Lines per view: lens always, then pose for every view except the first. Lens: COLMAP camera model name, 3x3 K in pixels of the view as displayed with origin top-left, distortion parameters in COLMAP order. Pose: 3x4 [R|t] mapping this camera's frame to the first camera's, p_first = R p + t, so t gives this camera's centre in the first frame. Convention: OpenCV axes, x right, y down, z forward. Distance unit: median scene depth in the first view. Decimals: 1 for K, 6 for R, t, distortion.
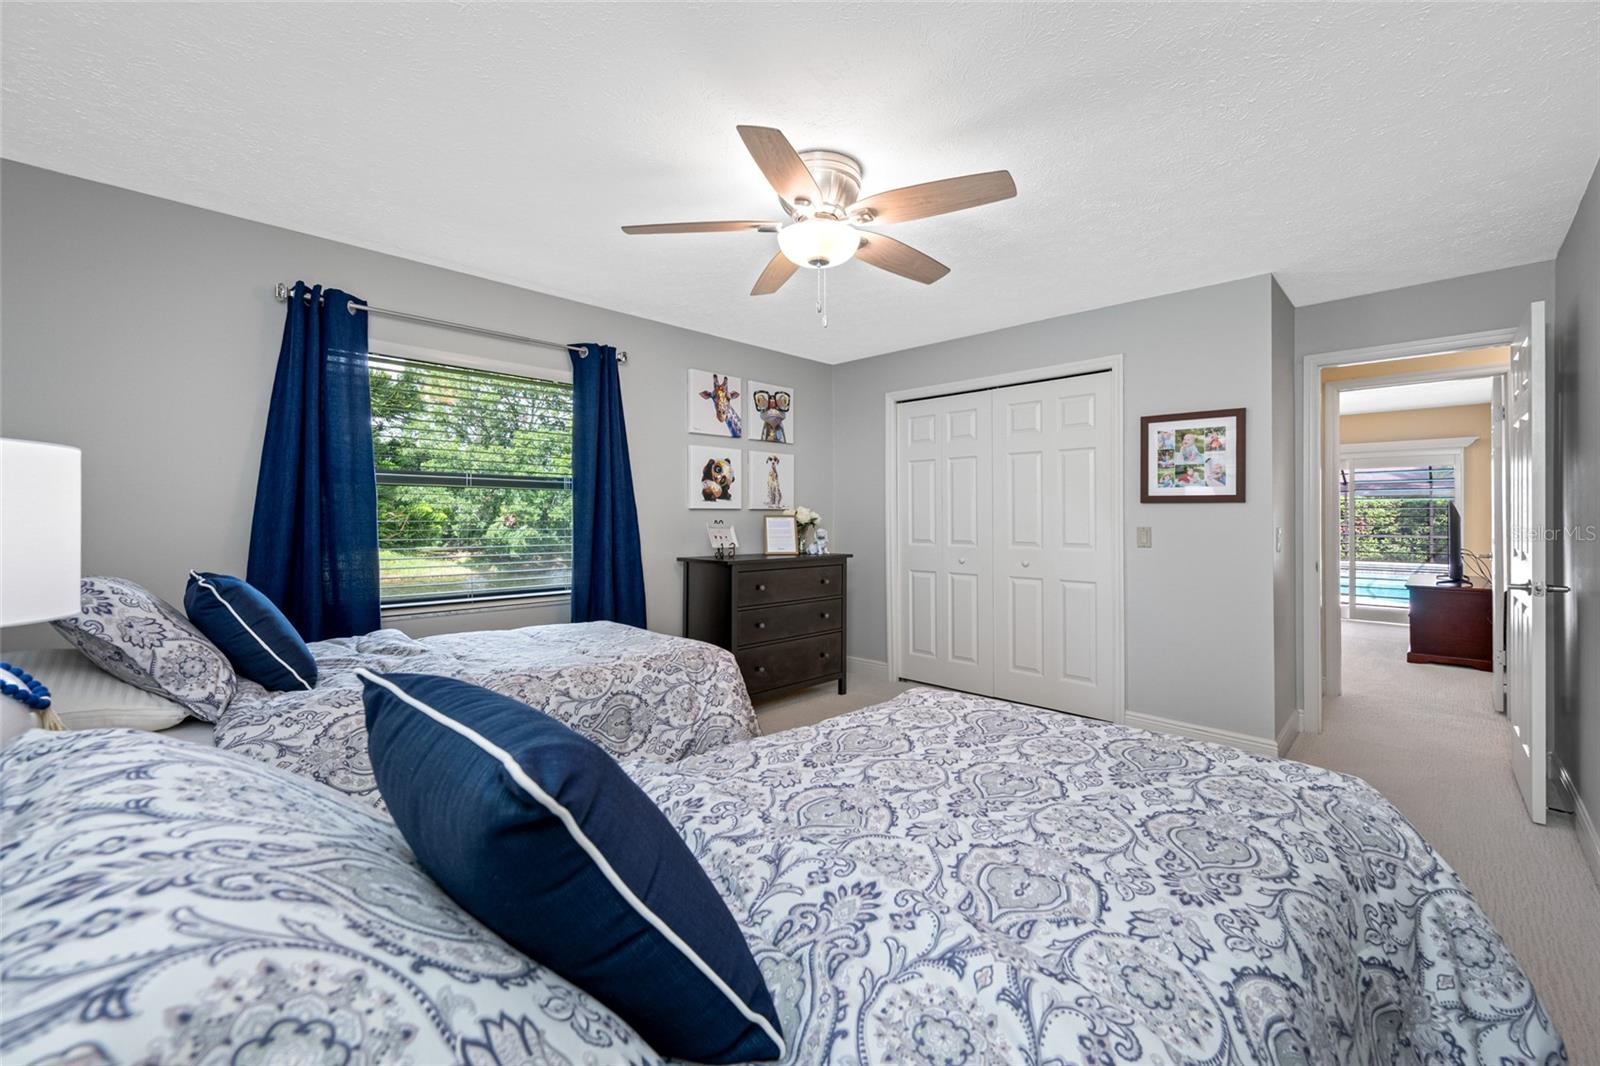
lens RADIAL K [[636.9, 0, 802.2], [0, 636.9, 528.1], [0, 0, 1]] dist [0.000815, 0.000385]
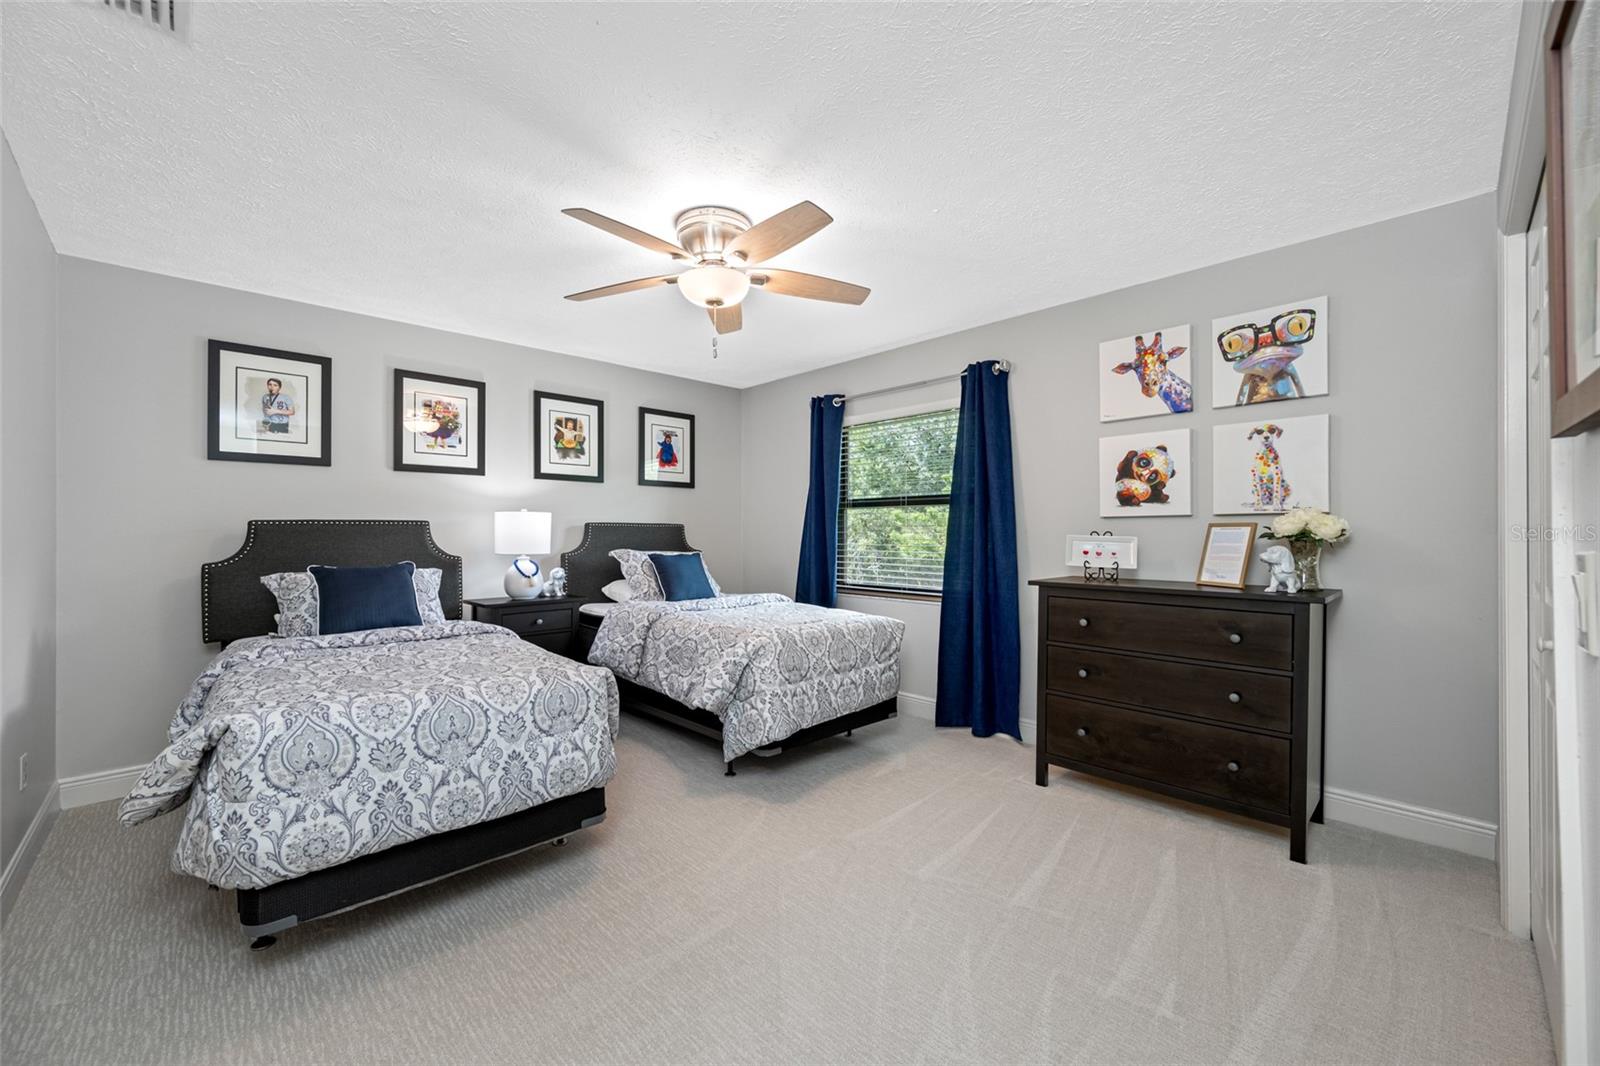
lens RADIAL K [[636.9, 0, 802.2], [0, 636.9, 528.1], [0, 0, 1]] dist [0.000815, 0.000385]
pose [[-0.005022, -0.005481, -0.999972, 0.602244], [-0.010349, 0.999932, -0.005429, -0.008264], [0.999934, 0.010322, -0.005079, 0.603116]]
